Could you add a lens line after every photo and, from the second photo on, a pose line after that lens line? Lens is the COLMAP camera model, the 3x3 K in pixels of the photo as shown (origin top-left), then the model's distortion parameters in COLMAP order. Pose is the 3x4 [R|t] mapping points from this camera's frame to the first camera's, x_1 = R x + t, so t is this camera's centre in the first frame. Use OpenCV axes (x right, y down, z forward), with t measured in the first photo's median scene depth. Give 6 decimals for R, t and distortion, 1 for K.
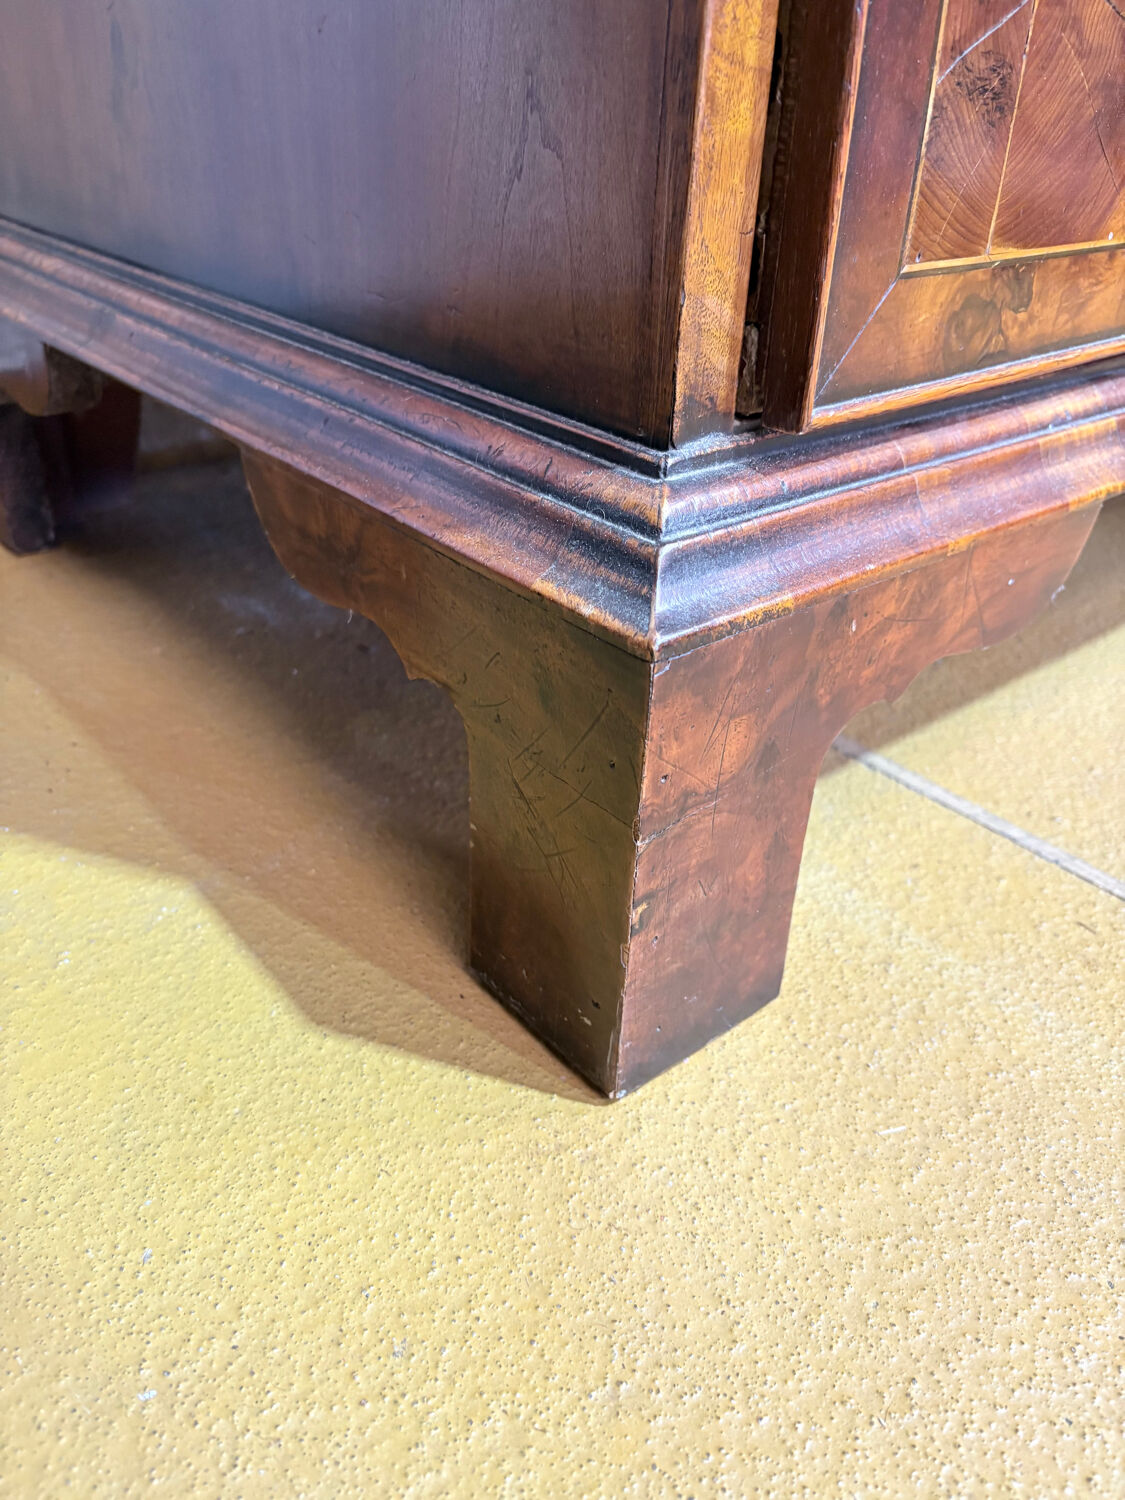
lens RADIAL K [[1149.7, 0, 562.5], [0, 1149.7, 750.0], [0, 0, 1]] dist [0.025969, -0.015641]
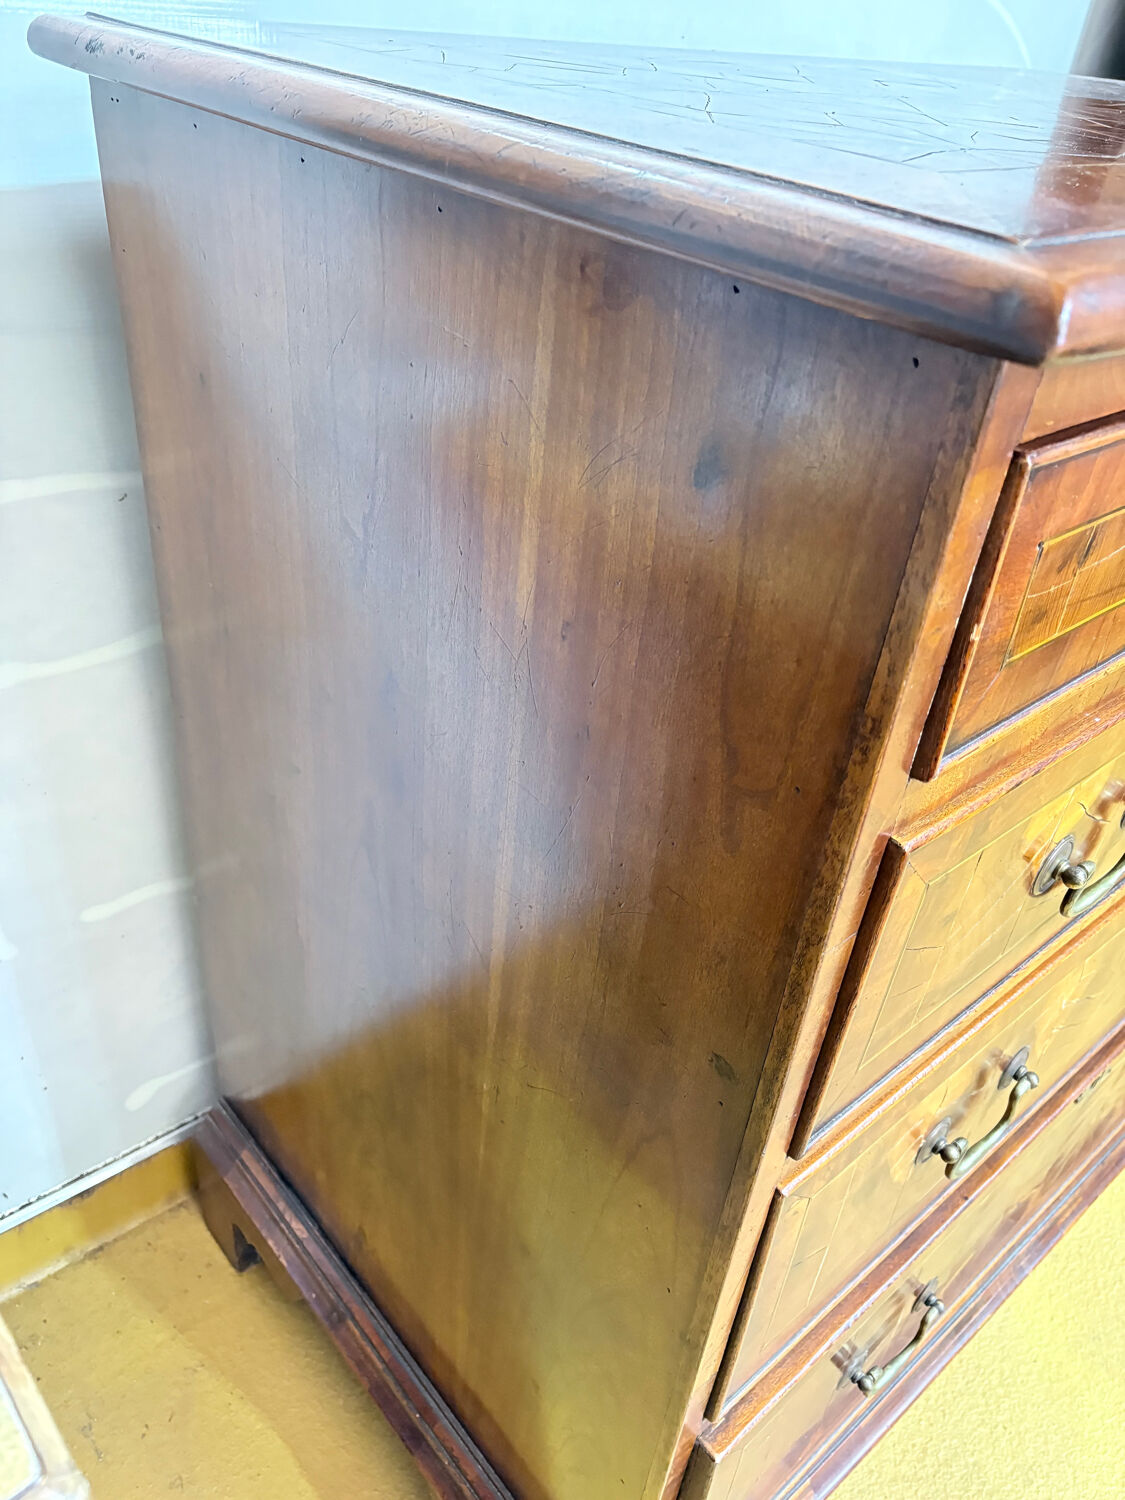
lens RADIAL K [[1138.8, 0, 557.2], [0, 1138.8, 755.3], [0, 0, 1]] dist [0.110475, -0.135581]
pose [[0.998401, 0.035293, 0.044157, -0.197831], [-0.038205, 0.997024, 0.066956, -2.060921], [-0.041663, -0.068536, 0.996778, -1.328218]]
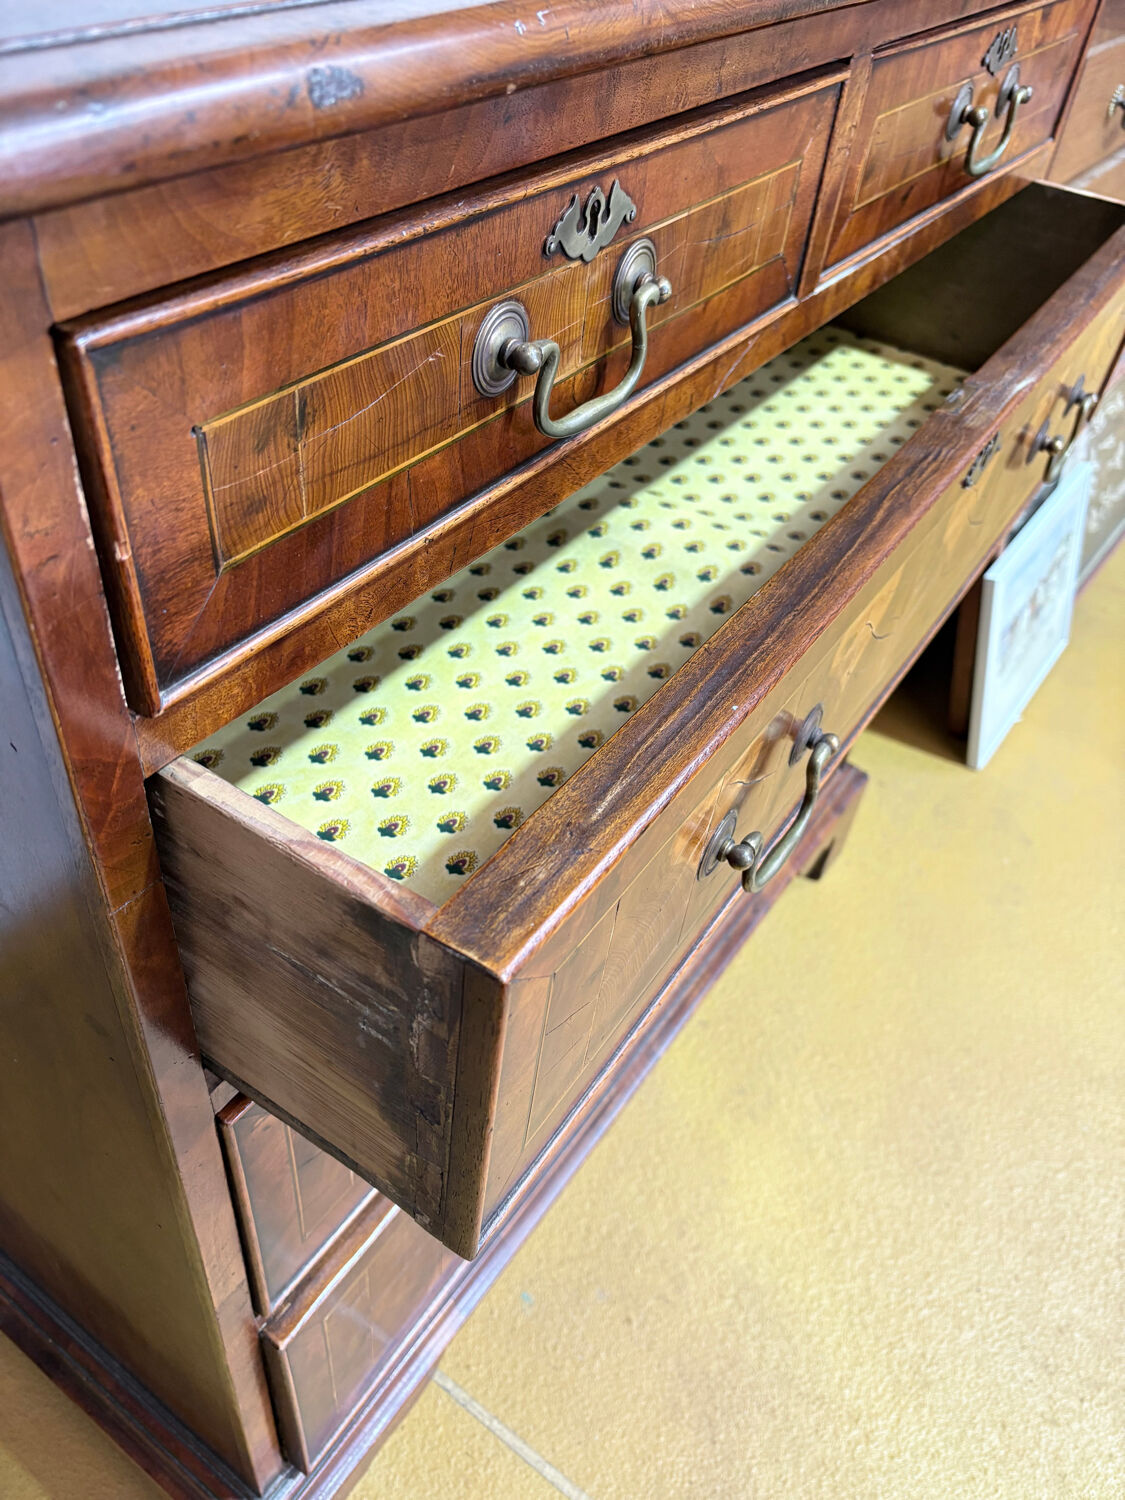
lens RADIAL K [[1159.7, 0, 555.0], [0, 1159.7, 755.1], [0, 0, 1]] dist [0.001441, 0.010772]
pose [[0.963989, -0.136461, 0.228261, 0.315346], [0.081630, 0.968711, 0.234382, -2.143699], [-0.253103, -0.207309, 0.944967, -1.236585]]
